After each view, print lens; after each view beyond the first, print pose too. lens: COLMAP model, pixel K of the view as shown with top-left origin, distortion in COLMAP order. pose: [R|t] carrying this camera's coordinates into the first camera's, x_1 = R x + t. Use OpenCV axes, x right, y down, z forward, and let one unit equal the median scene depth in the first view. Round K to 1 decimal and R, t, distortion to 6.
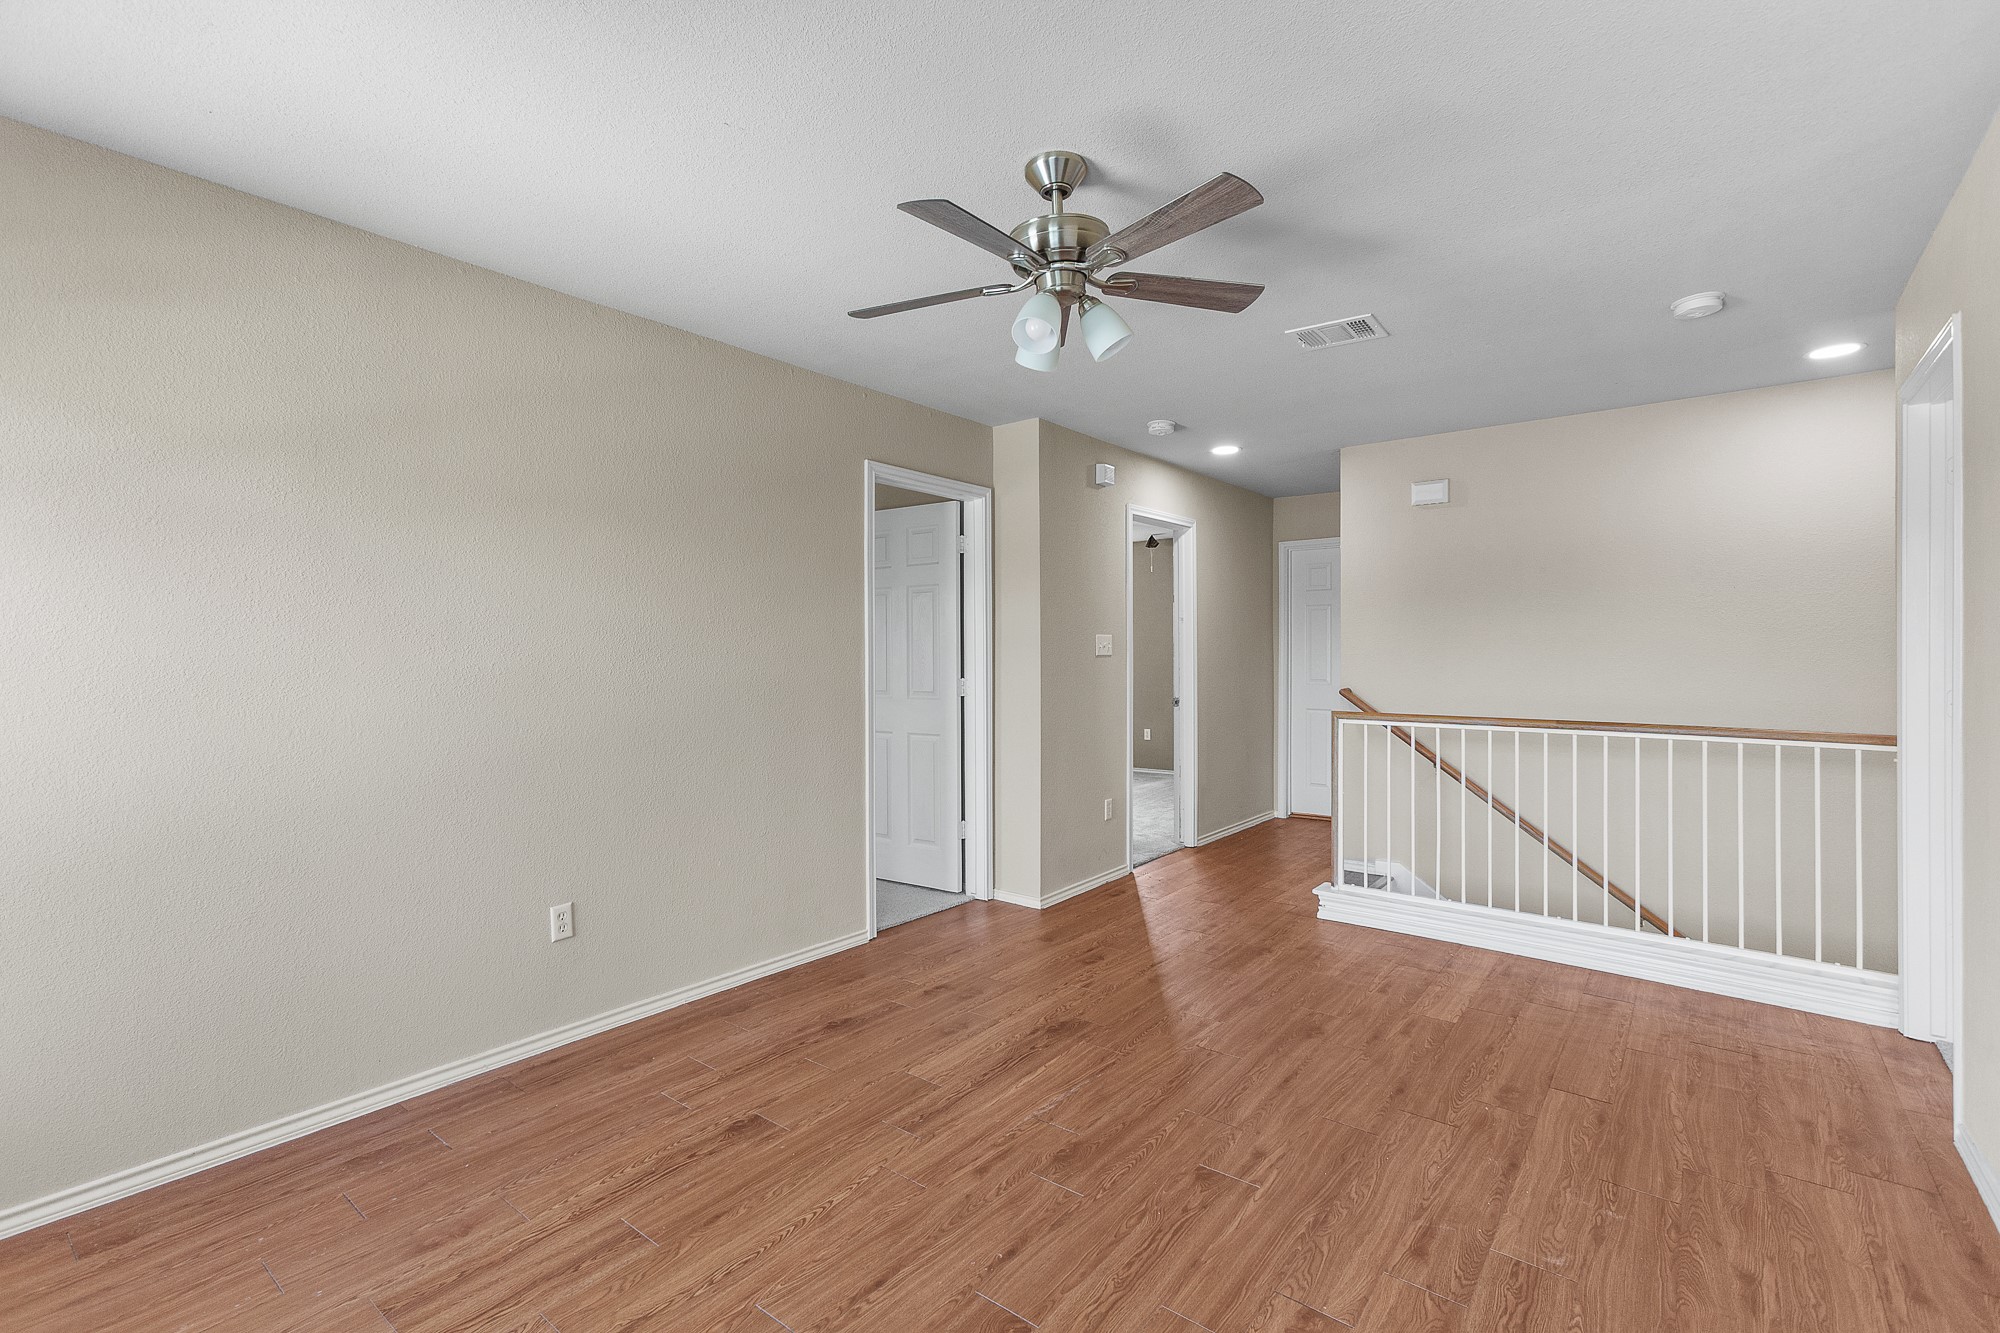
lens RADIAL K [[917.5, 0, 997.2], [0, 917.5, 660.0], [0, 0, 1]] dist [-0.019492, 0.008901]
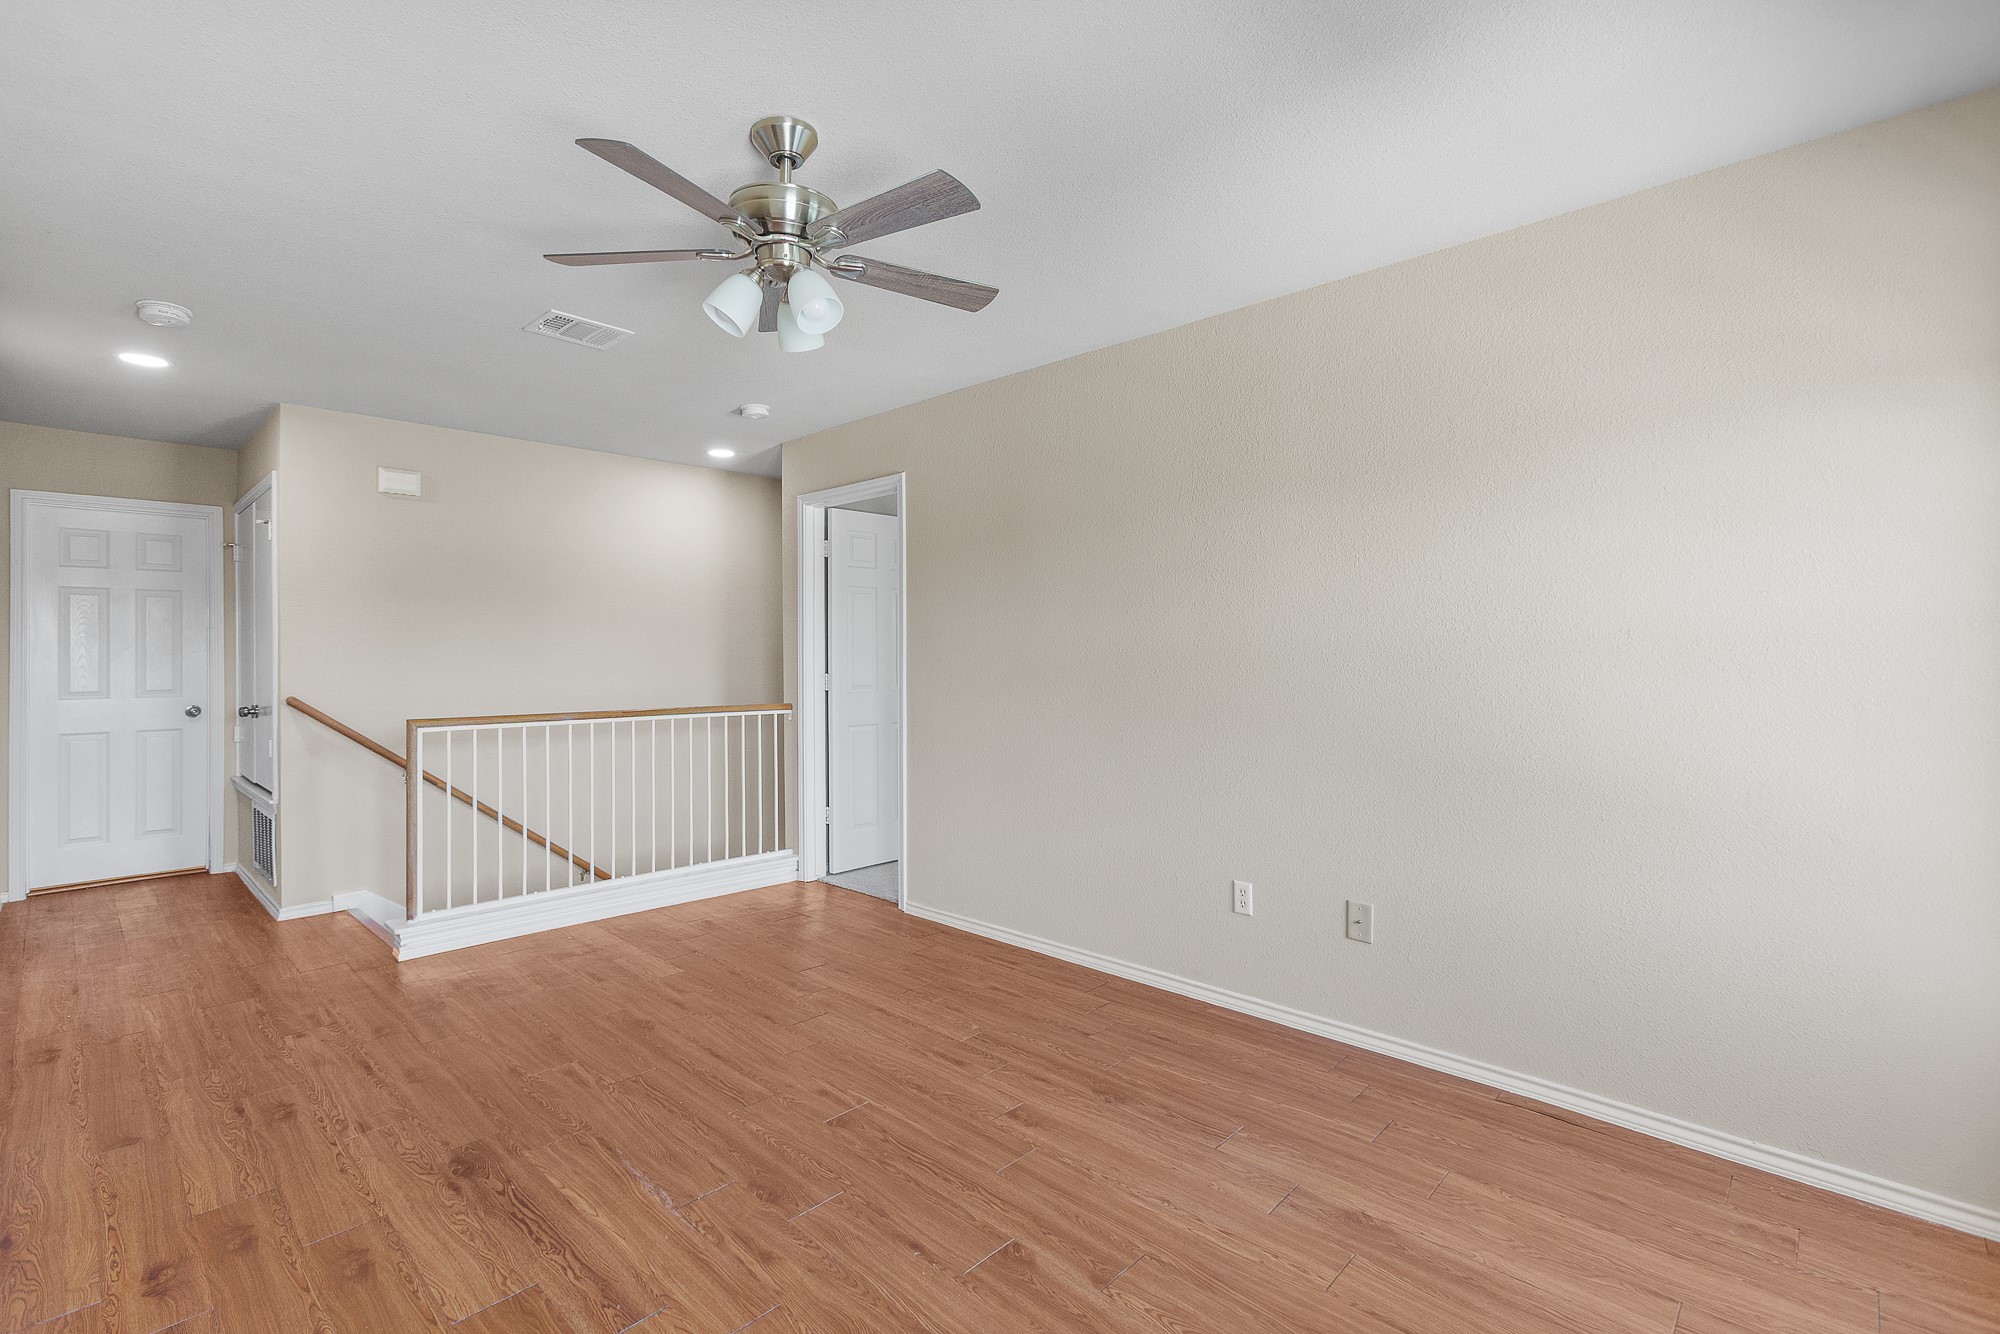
lens RADIAL K [[917.5, 0, 960.4], [0, 917.5, 651.2], [0, 0, 1]] dist [-0.019492, 0.008901]
pose [[0.083814, 0.003391, 0.996476, -0.624486], [0.009488, 0.999946, -0.004201, -0.001328], [-0.996436, 0.009807, 0.083778, 0.543871]]
